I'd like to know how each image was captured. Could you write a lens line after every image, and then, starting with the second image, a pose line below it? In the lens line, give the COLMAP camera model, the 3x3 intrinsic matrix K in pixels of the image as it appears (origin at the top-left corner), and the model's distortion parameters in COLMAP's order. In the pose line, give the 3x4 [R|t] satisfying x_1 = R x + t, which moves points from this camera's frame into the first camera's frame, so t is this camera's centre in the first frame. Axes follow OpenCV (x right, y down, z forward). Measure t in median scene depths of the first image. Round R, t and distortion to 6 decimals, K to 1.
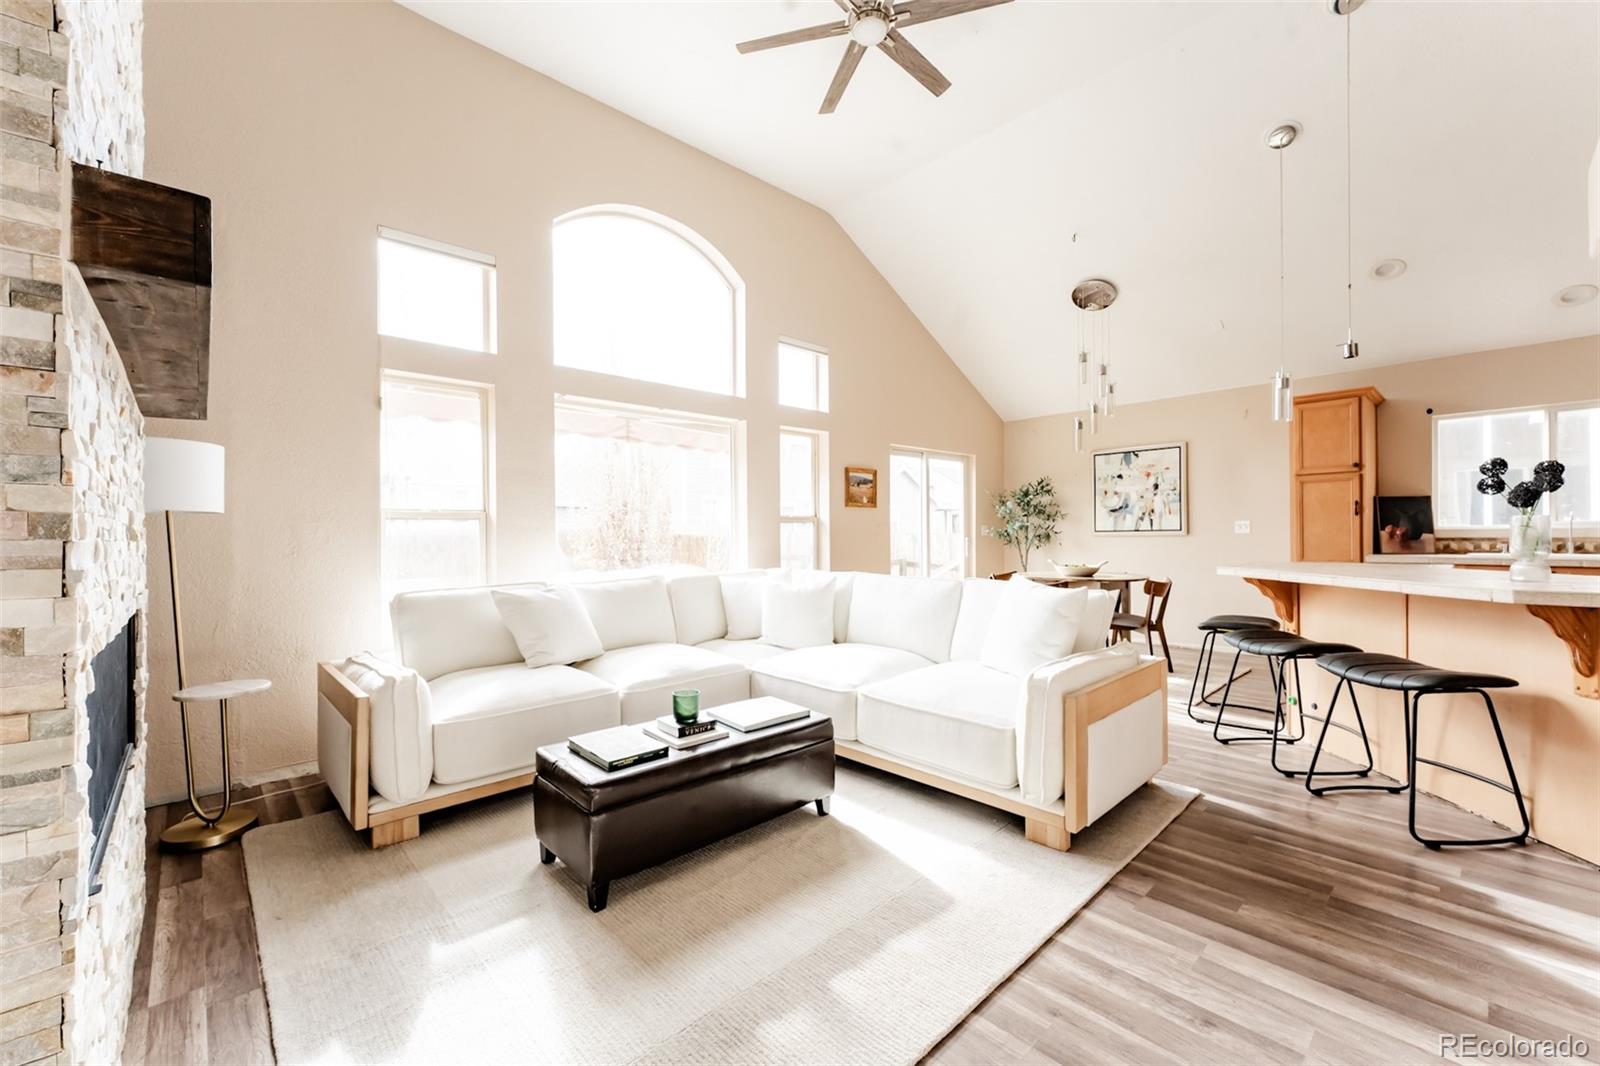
lens RADIAL K [[646.4, 0, 791.8], [0, 646.4, 533.6], [0, 0, 1]] dist [0.000768, -0.000255]
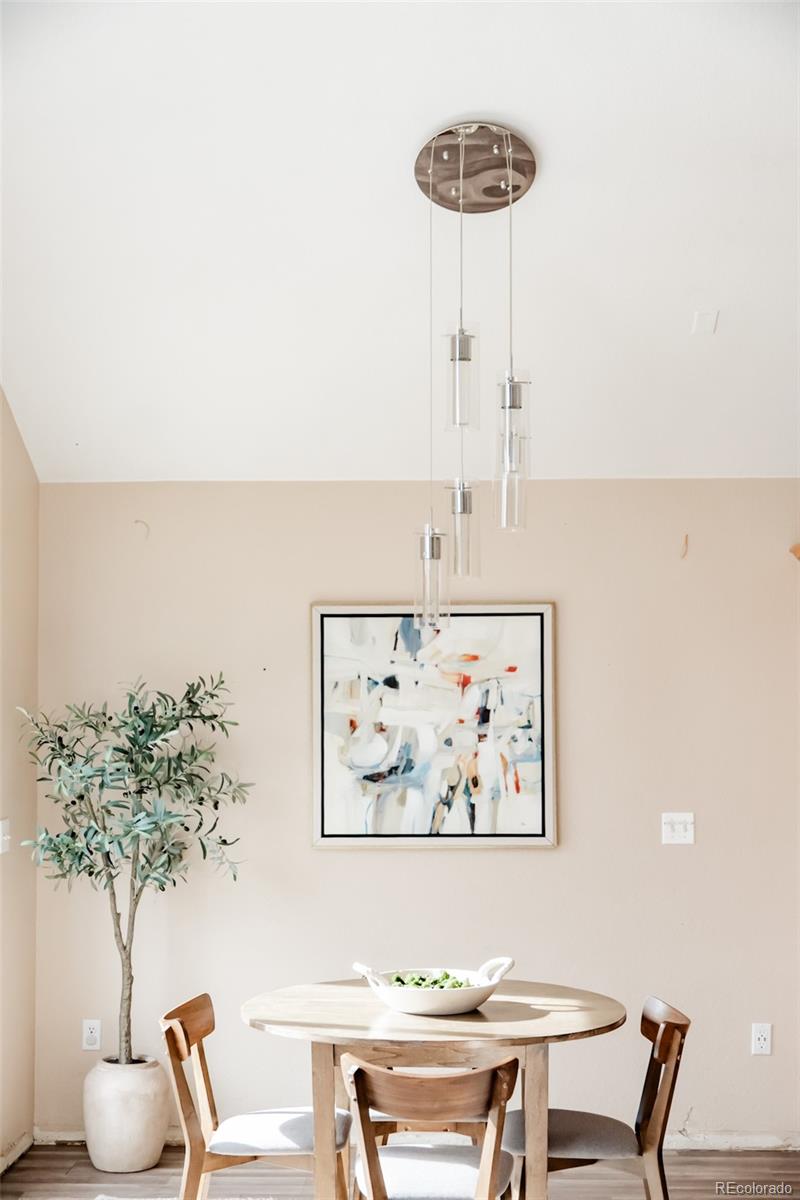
lens RADIAL K [[1677.6, 0, 397.9], [0, 1677.6, 675.5], [0, 0, 1]] dist [-0.019161, 0.043727]
pose [[0.706671, 0.026702, 0.707038, -0.193063], [-0.007044, 0.999504, -0.030707, -0.085932], [-0.707507, 0.016719, 0.706508, 0.467304]]
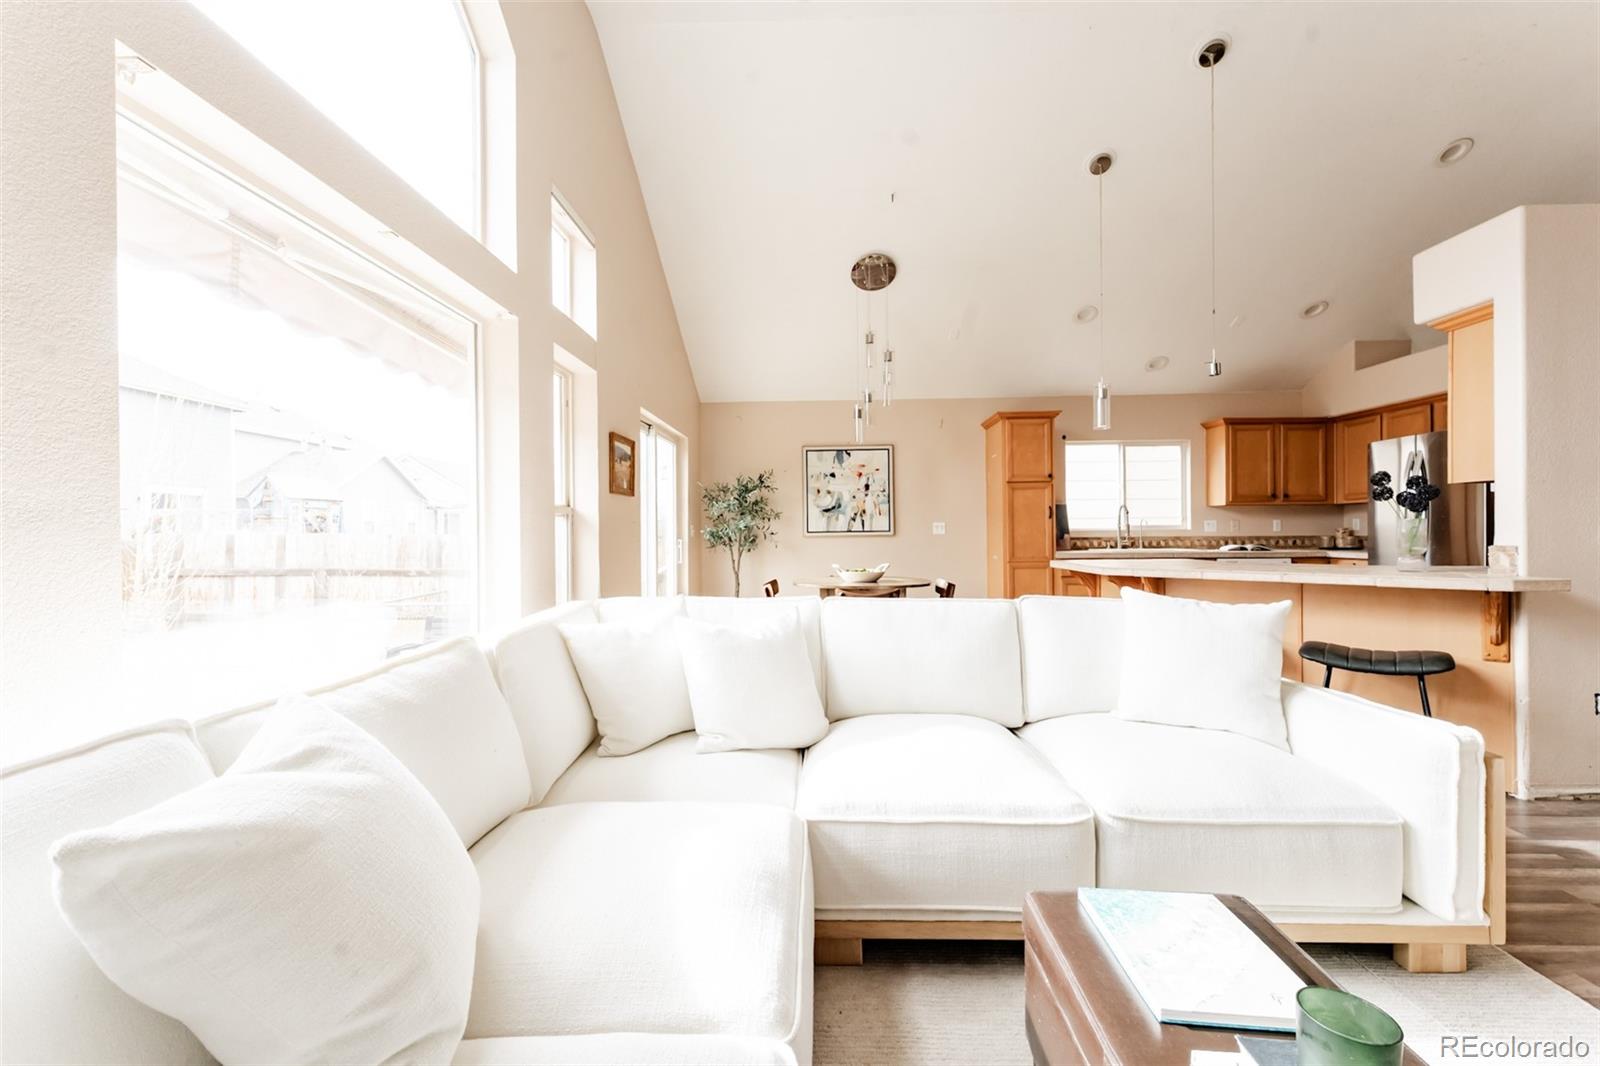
lens RADIAL K [[653.7, 0, 795.4], [0, 653.7, 533.7], [0, 0, 1]] dist [-0.000088, -0.000135]
pose [[0.705344, 0.000872, 0.708864, -0.295698], [0.001287, 0.999996, -0.002511, 0.001609], [-0.708864, 0.002683, 0.705340, 0.481624]]
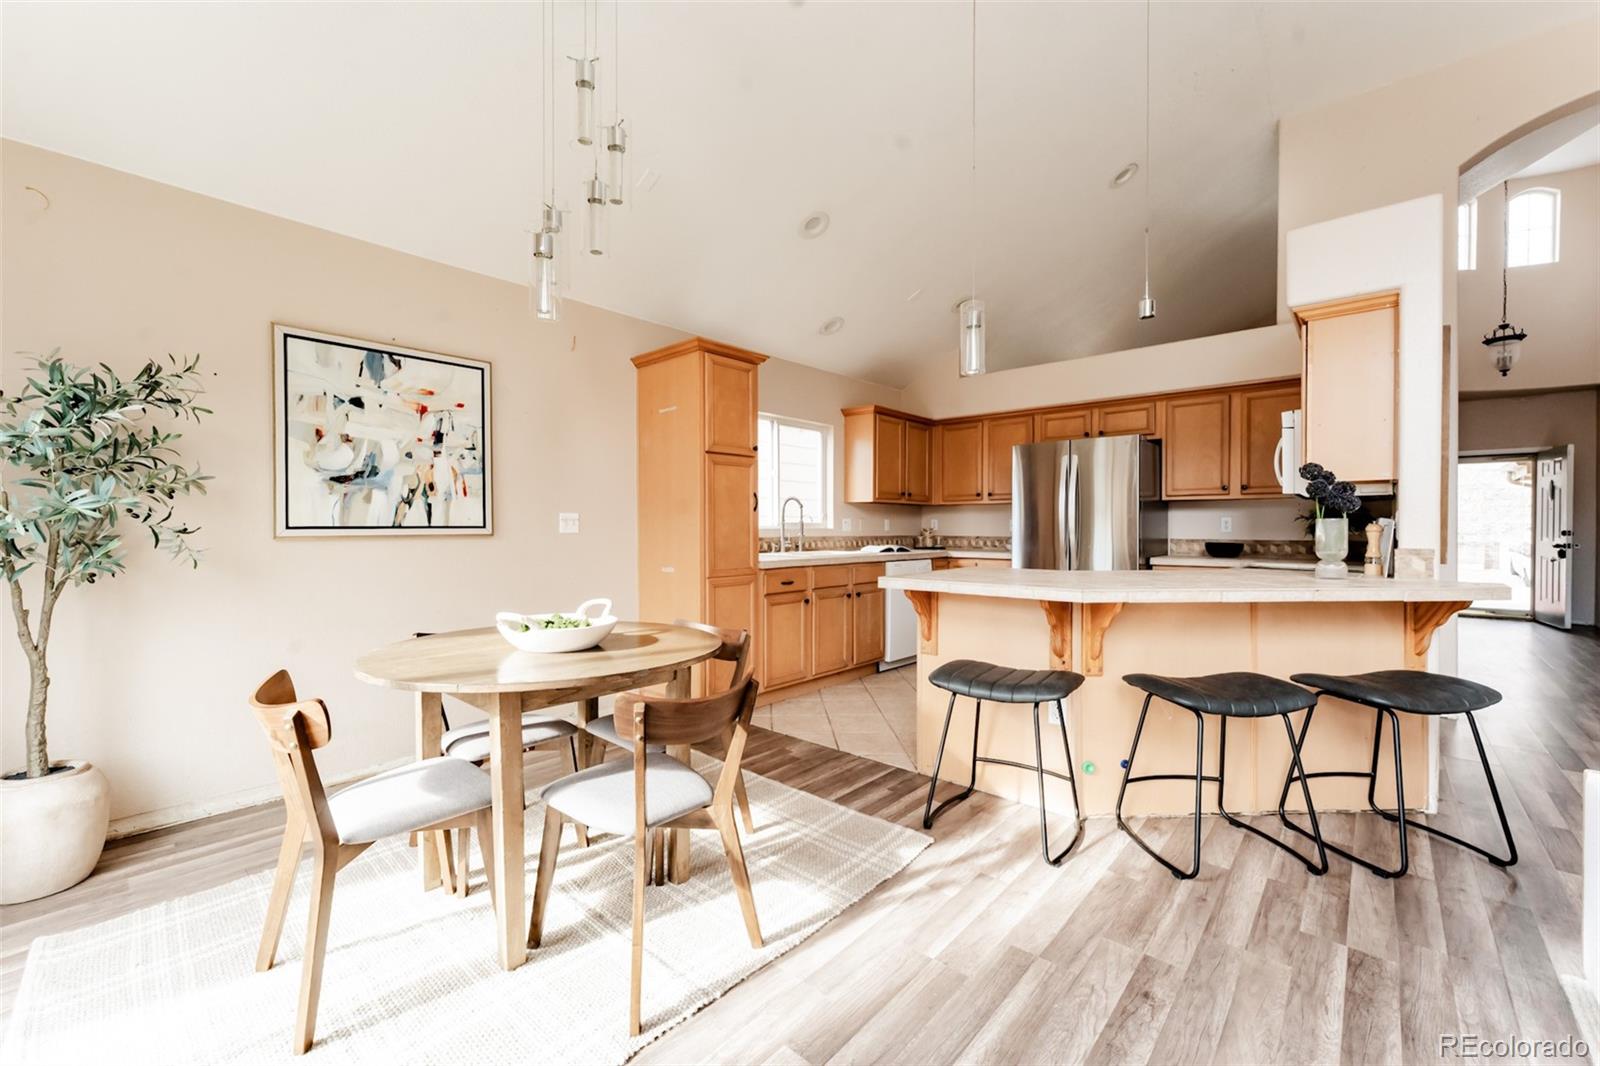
lens RADIAL K [[646.4, 0, 791.8], [0, 646.4, 533.6], [0, 0, 1]] dist [0.000768, -0.000255]
pose [[-0.092816, -0.001364, 0.995682, 0.064402], [-0.002377, 0.999997, 0.001149, -0.001317], [-0.995680, -0.002260, -0.092819, 1.014178]]
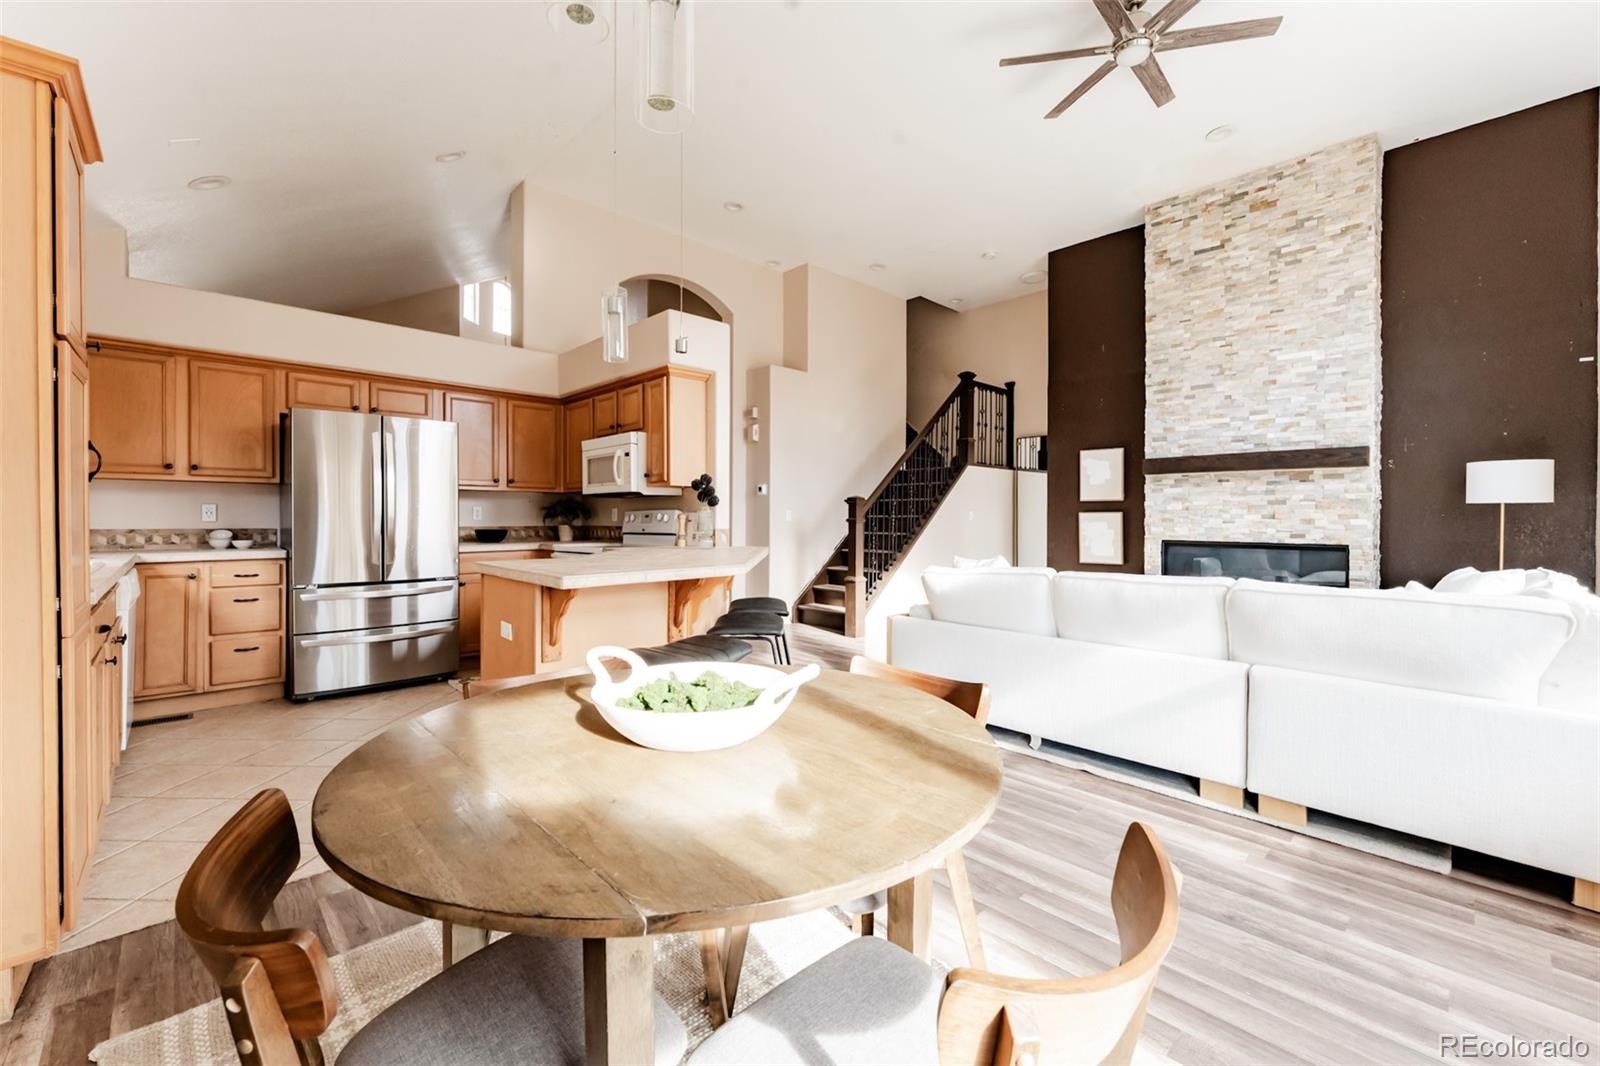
lens RADIAL K [[653.3, 0, 792.5], [0, 653.3, 522.0], [0, 0, 1]] dist [-0.001942, -0.000229]
pose [[-0.999929, 0.006841, -0.009774, 0.465073], [0.006774, 0.999954, 0.006853, -0.004266], [0.009820, 0.006786, -0.999929, 1.370362]]
